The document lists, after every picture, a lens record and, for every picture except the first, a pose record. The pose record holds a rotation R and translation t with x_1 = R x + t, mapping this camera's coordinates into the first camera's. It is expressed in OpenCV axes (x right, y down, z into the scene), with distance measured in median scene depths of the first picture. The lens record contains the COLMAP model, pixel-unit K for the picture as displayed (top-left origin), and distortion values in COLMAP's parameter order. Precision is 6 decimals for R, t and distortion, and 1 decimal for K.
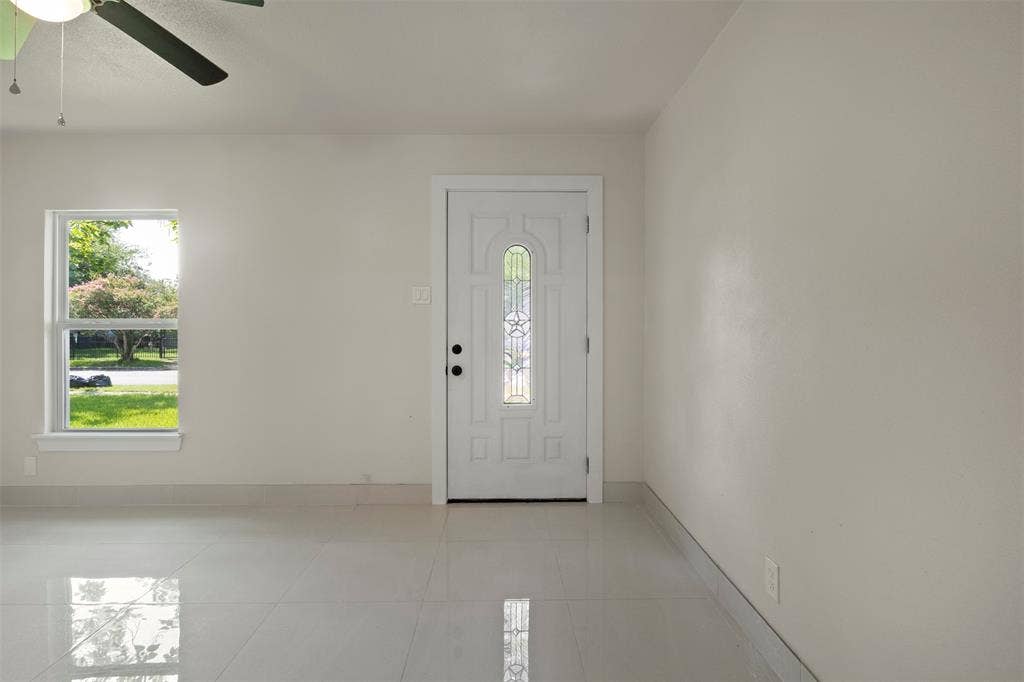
lens RADIAL K [[515.5, 0, 507.9], [0, 515.5, 324.4], [0, 0, 1]] dist [-0.004094, -0.000695]
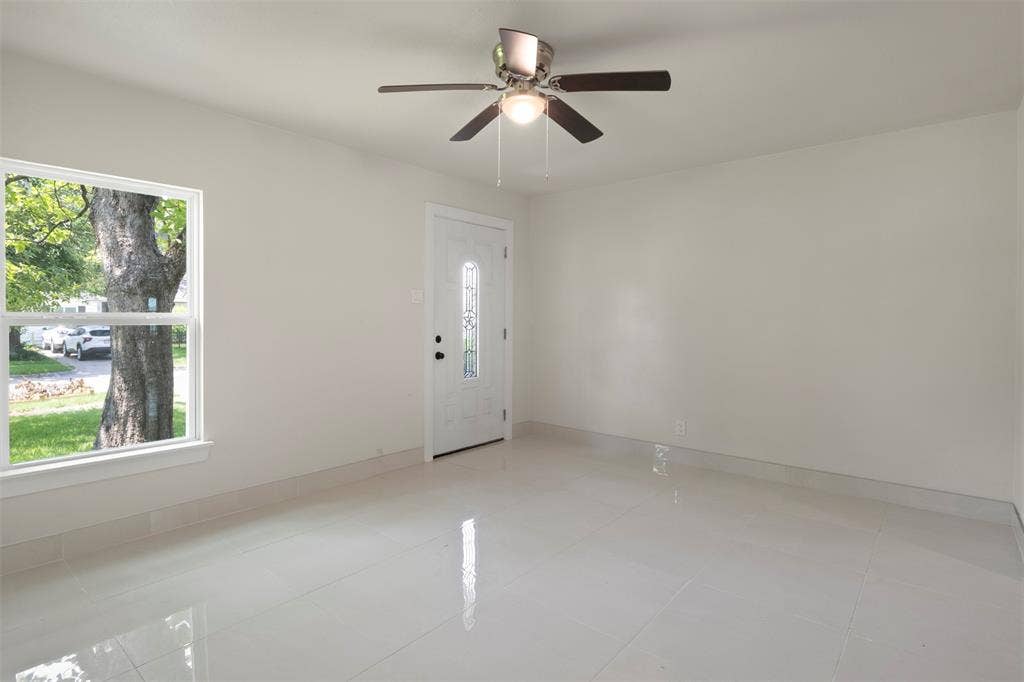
lens RADIAL K [[515.5, 0, 507.9], [0, 515.5, 324.4], [0, 0, 1]] dist [-0.004094, -0.000695]
pose [[0.662818, -0.004661, 0.748766, -0.950666], [-0.001820, 0.999968, 0.007836, 0.001097], [-0.748778, -0.006557, 0.662788, 0.012629]]
